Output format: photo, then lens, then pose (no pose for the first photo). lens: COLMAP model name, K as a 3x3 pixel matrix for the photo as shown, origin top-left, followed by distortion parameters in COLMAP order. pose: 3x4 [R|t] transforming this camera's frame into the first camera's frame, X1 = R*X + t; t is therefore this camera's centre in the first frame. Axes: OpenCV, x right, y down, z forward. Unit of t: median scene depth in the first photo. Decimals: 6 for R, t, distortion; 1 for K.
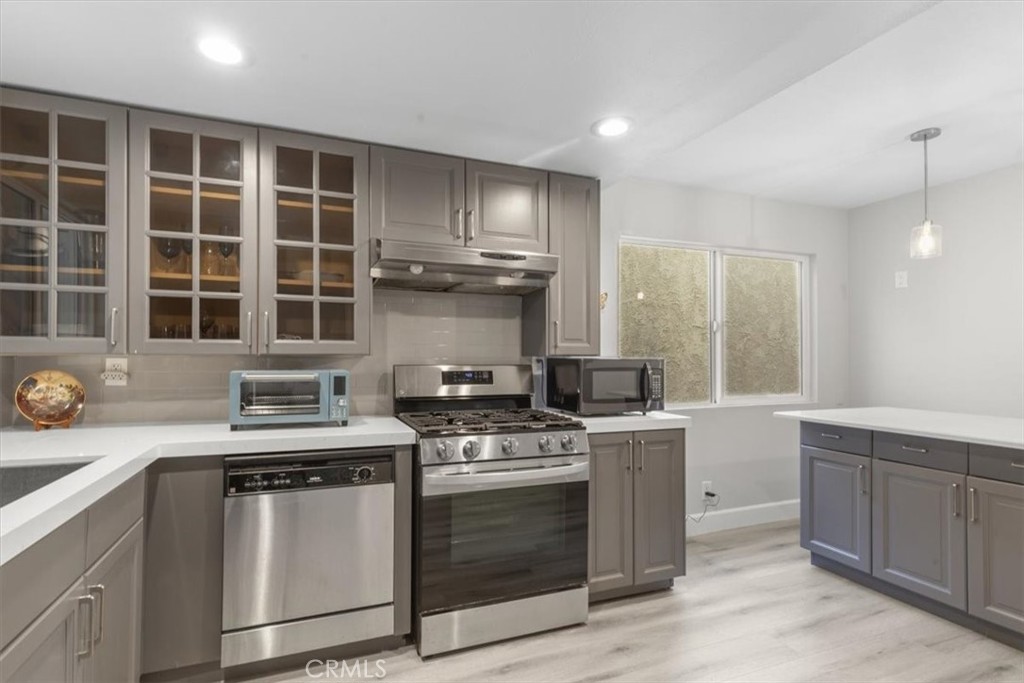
lens RADIAL K [[482.1, 0, 508.5], [0, 482.1, 352.8], [0, 0, 1]] dist [0.000116, 0.000206]
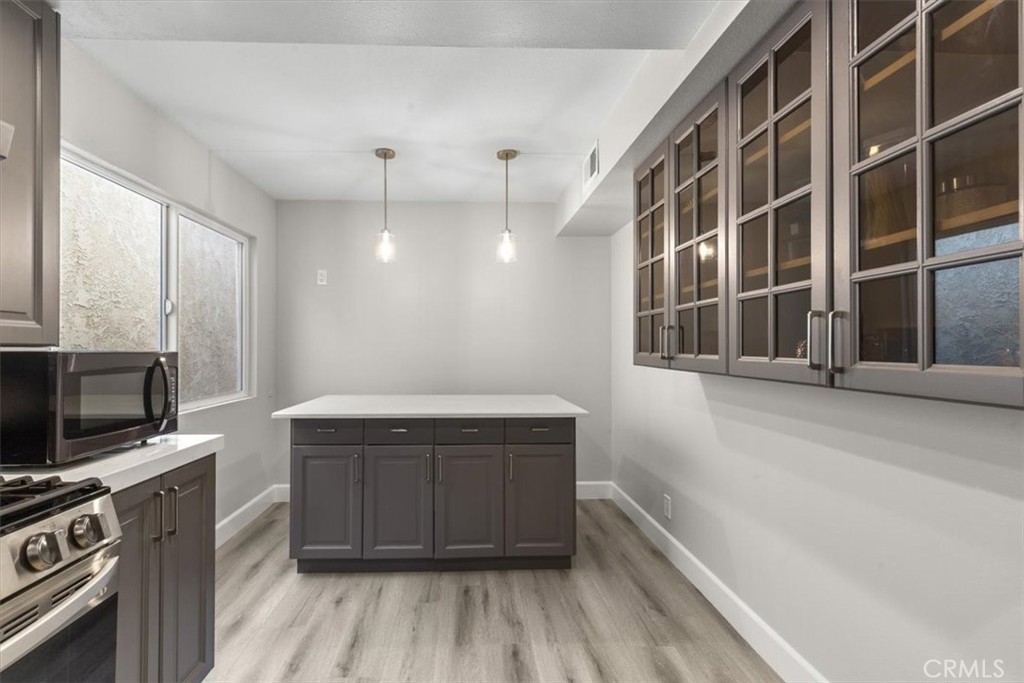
lens RADIAL K [[496.6, 0, 512.0], [0, 496.6, 341.5], [0, 0, 1]] dist [0.000791, 0.000281]
pose [[0.358110, 0.011569, 0.933608, -0.125382], [-0.006587, 0.999930, -0.009865, 0.002953], [-0.933656, -0.002617, 0.358161, 0.301991]]
